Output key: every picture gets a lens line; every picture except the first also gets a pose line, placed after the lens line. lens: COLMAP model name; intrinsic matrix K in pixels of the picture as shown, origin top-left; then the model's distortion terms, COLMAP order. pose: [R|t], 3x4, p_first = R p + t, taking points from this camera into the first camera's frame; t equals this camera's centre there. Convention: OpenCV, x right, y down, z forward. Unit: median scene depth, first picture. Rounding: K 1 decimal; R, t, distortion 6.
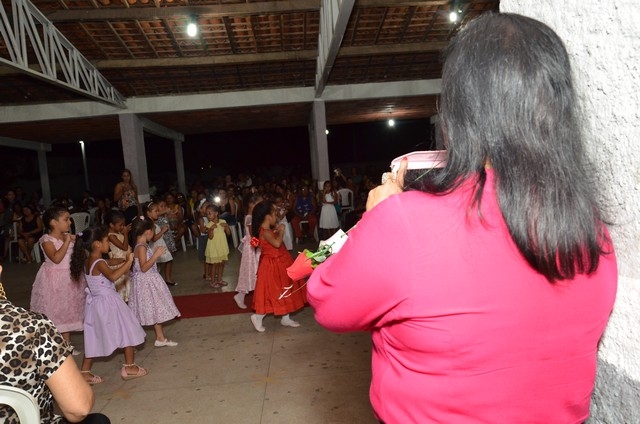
lens RADIAL K [[573.3, 0, 320.0], [0, 573.3, 212.0], [0, 0, 1]] dist [-0.002341, 0.000122]
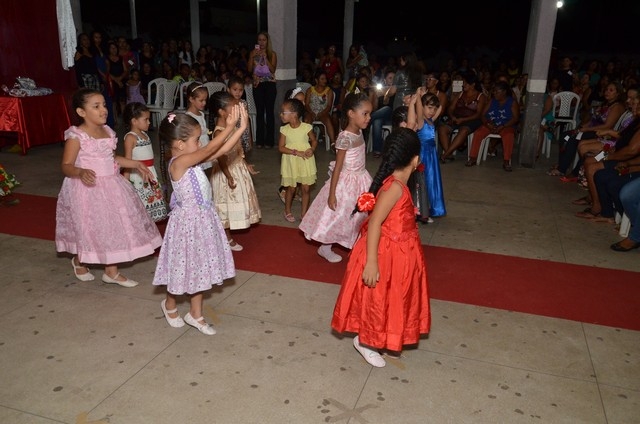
lens RADIAL K [[573.3, 0, 320.0], [0, 573.3, 212.0], [0, 0, 1]] dist [-0.002341, 0.000122]
pose [[0.930026, 0.191086, -0.313907, 0.010941], [-0.118959, 0.964733, 0.234818, -0.030473], [0.347707, -0.181045, 0.919958, 0.269665]]
